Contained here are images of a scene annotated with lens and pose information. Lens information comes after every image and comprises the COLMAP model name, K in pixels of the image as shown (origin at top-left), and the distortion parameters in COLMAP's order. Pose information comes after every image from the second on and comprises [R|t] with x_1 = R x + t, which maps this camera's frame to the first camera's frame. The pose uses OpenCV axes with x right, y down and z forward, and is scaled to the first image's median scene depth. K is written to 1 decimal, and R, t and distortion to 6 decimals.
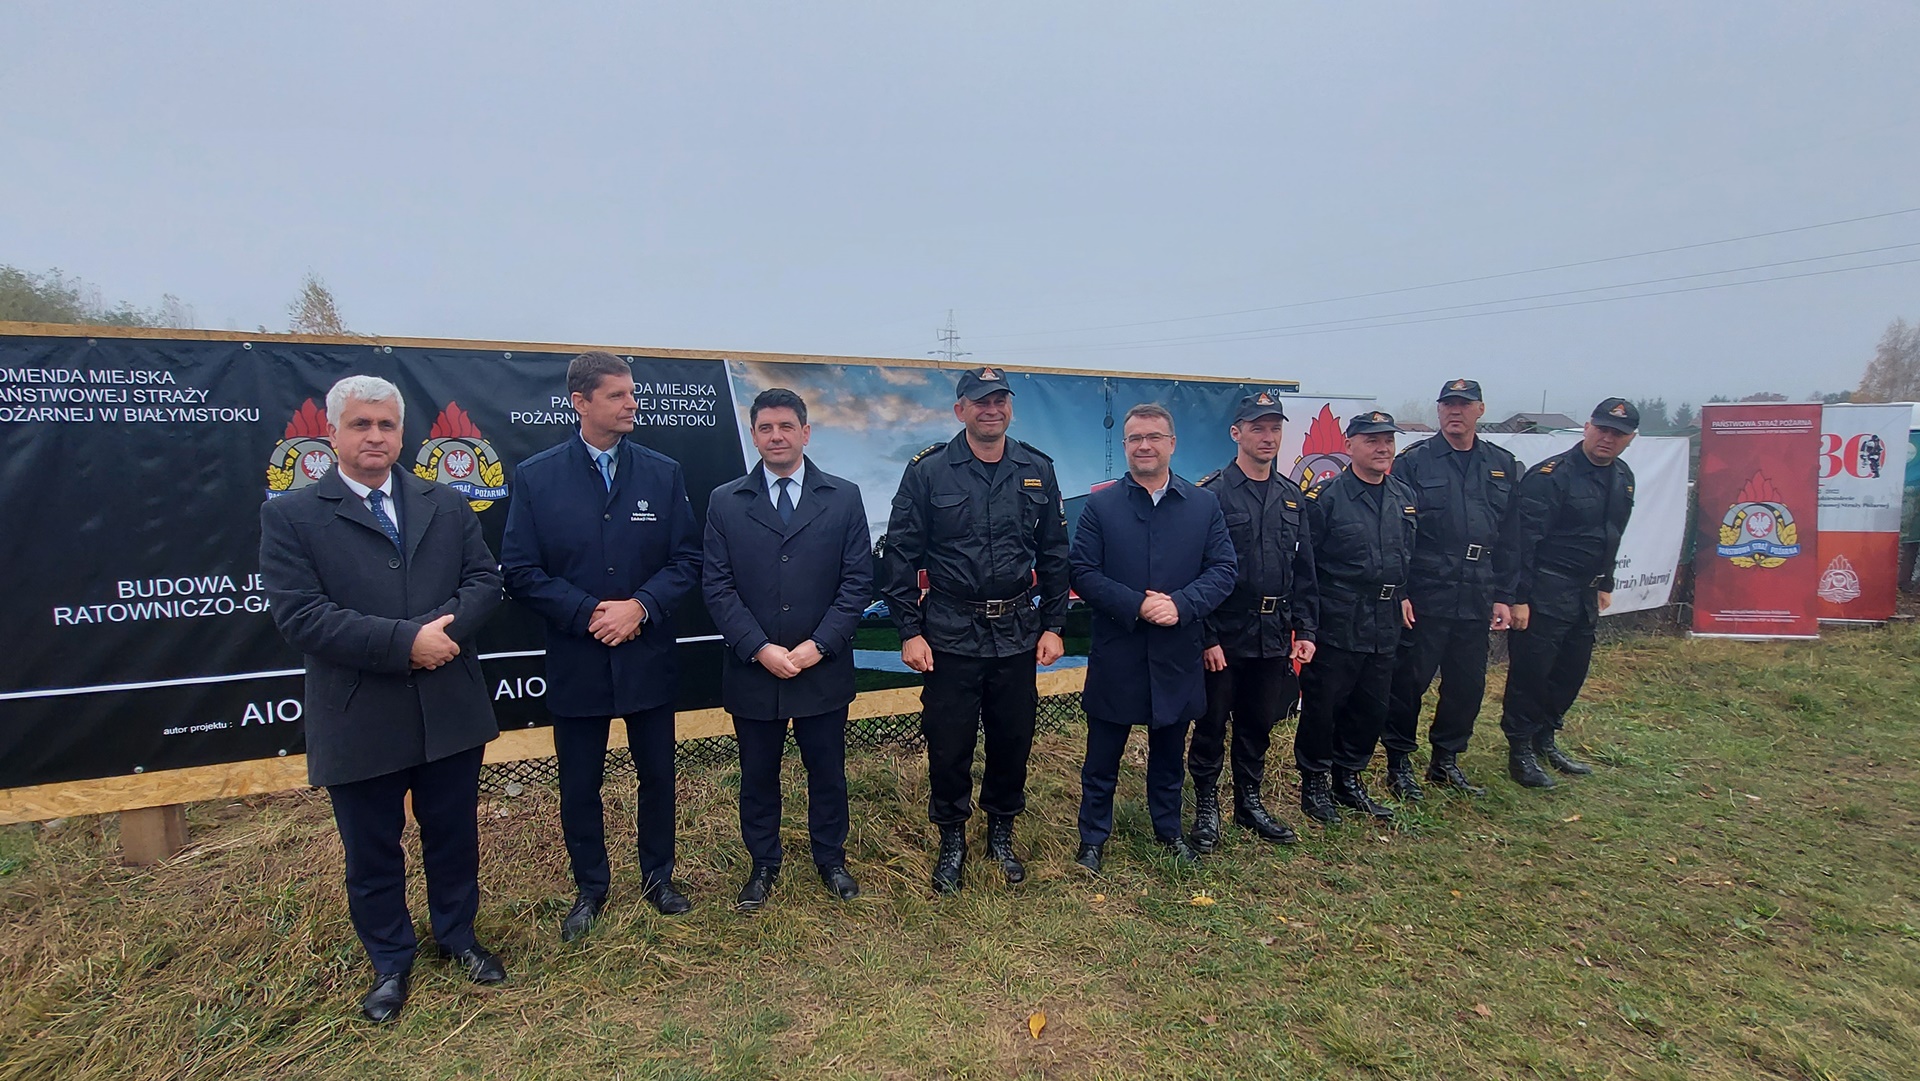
lens RADIAL K [[760.3, 0, 863.6], [0, 760.3, 551.6], [0, 0, 1]] dist [-0.024489, -0.000345]
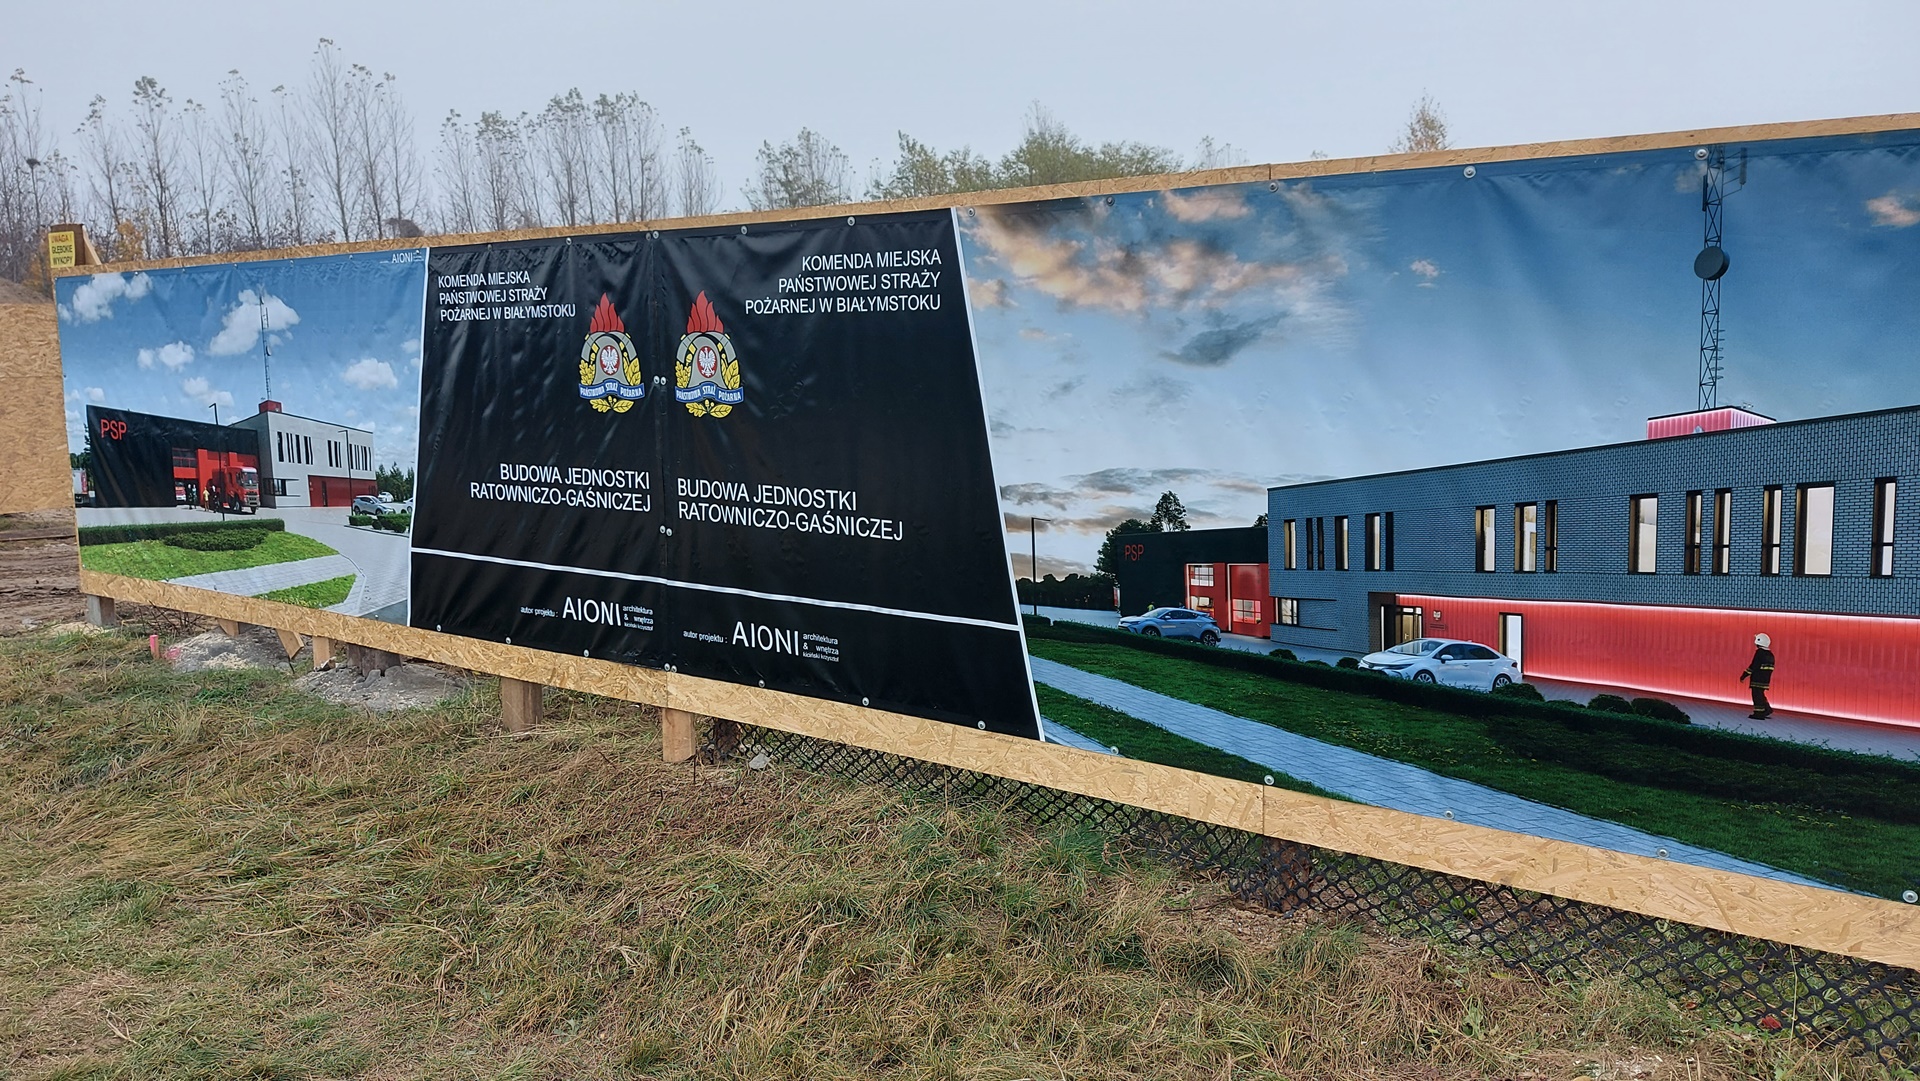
lens RADIAL K [[1392.3, 0, 953.0], [0, 1392.3, 542.7], [0, 0, 1]] dist [0.094220, -0.093998]
pose [[0.528370, 0.114089, -0.841314, 0.953922], [-0.103983, 0.992166, 0.069241, -0.049432], [0.842623, 0.050897, 0.536094, 0.374535]]
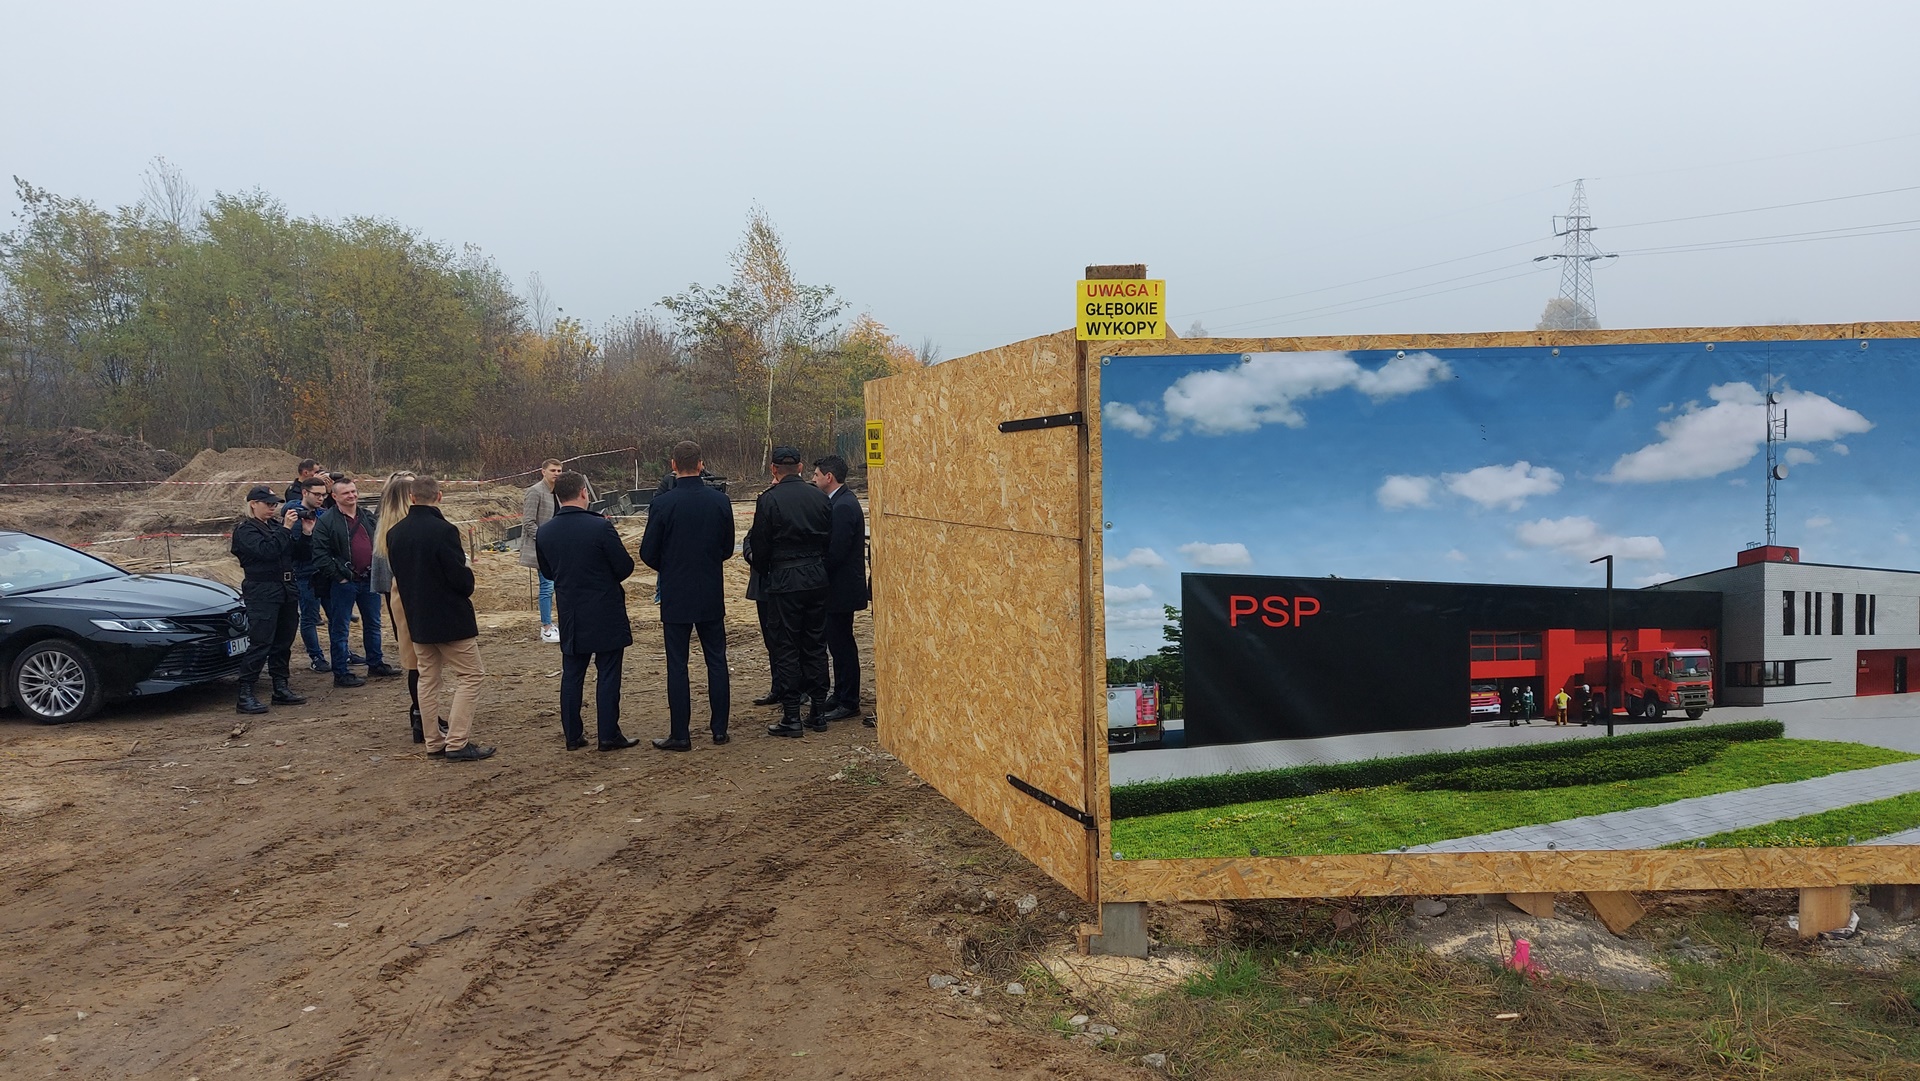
lens RADIAL K [[1461.2, 0, 958.6], [0, 1461.2, 545.5], [0, 0, 1]] dist [-0.004100, -0.007397]
pose [[0.916570, 0.013139, -0.399658, -1.504388], [-0.035352, 0.998209, -0.048259, 0.088994], [0.398308, 0.058362, 0.915393, -1.001025]]
